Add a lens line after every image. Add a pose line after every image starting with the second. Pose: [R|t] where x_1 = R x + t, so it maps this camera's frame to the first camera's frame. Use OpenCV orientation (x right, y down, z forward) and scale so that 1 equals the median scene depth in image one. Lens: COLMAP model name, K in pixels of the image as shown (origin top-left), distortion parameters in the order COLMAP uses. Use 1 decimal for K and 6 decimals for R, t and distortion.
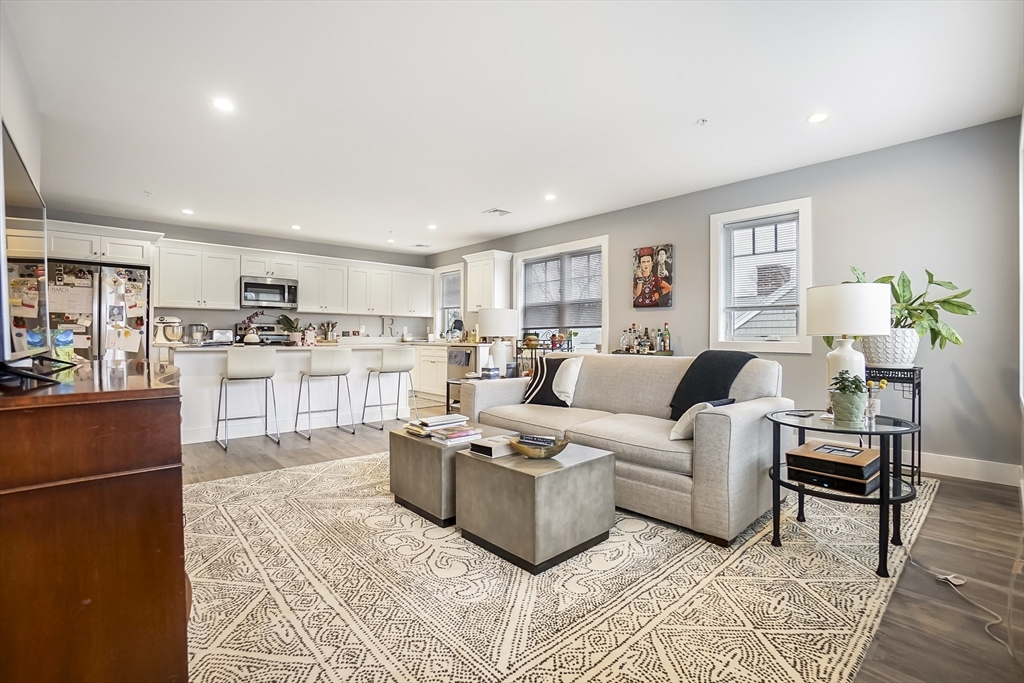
lens RADIAL K [[455.7, 0, 507.5], [0, 455.7, 332.8], [0, 0, 1]] dist [-0.020313, 0.003369]
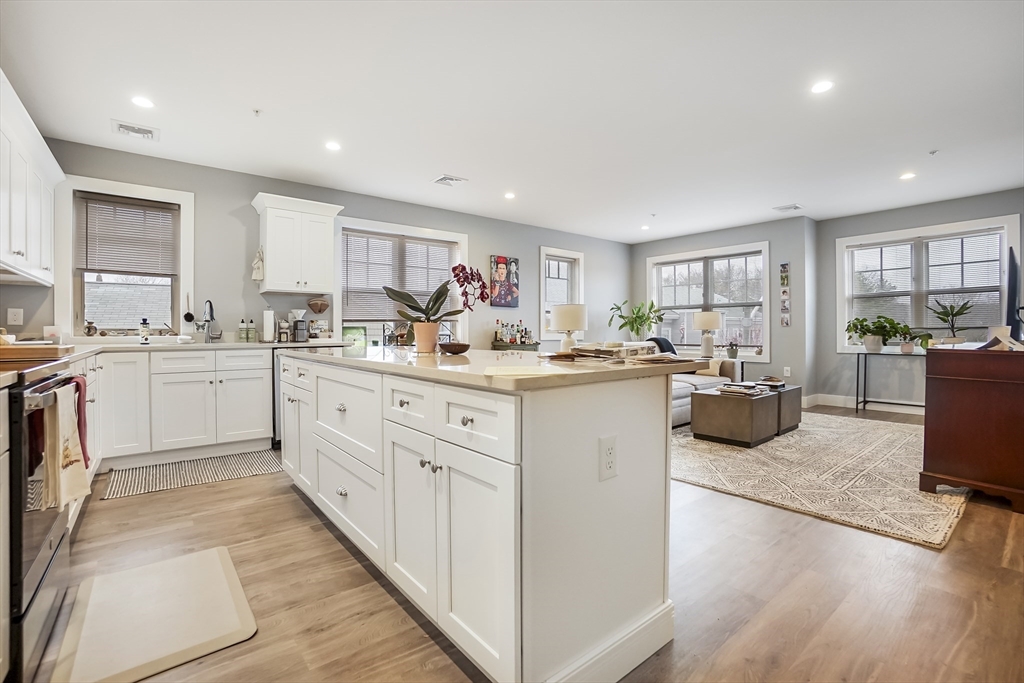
lens RADIAL K [[455.7, 0, 512.4], [0, 455.7, 339.1], [0, 0, 1]] dist [-0.020313, 0.003369]
pose [[0.062669, -0.015973, 0.997907, -0.900129], [0.008453, 0.999845, 0.015473, 0.012028], [-0.997999, 0.007465, 0.062794, 0.899507]]
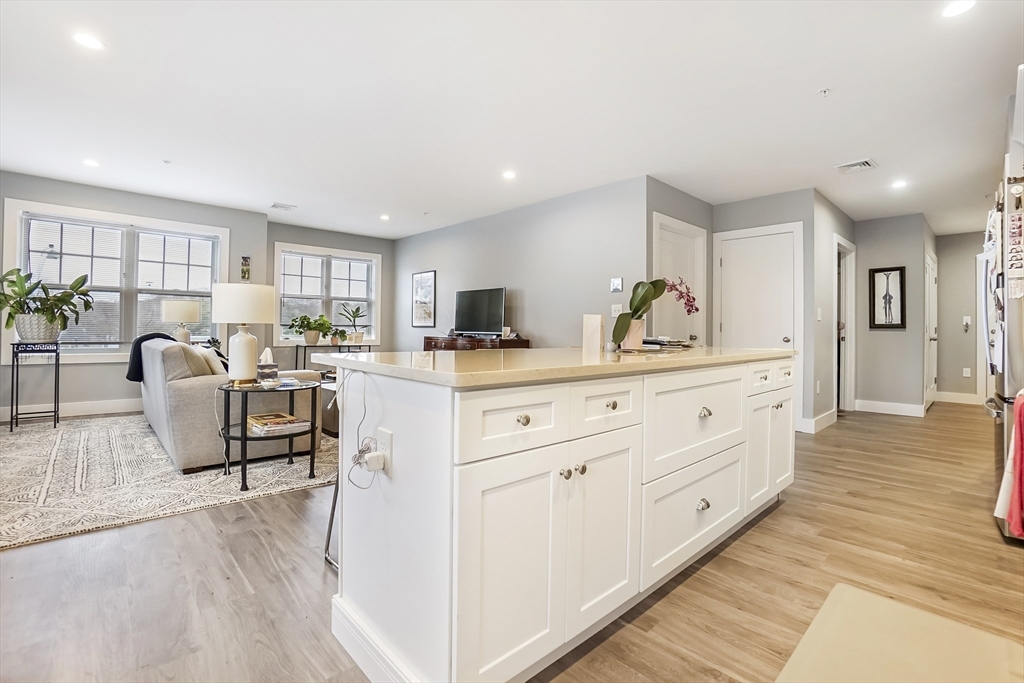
lens RADIAL K [[455.7, 0, 512.6], [0, 455.7, 326.4], [0, 0, 1]] dist [-0.020313, 0.003369]
pose [[-0.999621, -0.024508, -0.012540, -0.362168], [-0.024426, 0.999679, -0.006654, 0.009960], [0.012699, -0.006345, -0.999899, 1.431545]]
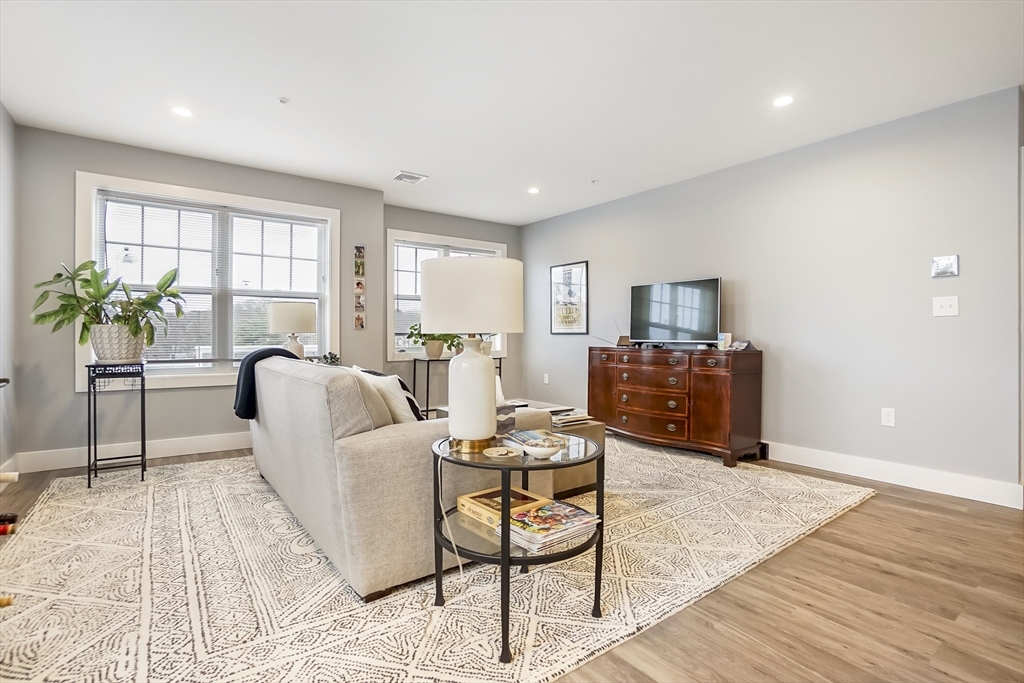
lens RADIAL K [[473.9, 0, 518.7], [0, 473.9, 335.3], [0, 0, 1]] dist [-0.034101, 0.002539]
pose [[-0.996497, -0.011848, 0.082790, -0.083314], [-0.011759, 0.999930, 0.001564, 0.011153], [-0.082802, 0.000585, -0.996566, 1.169212]]
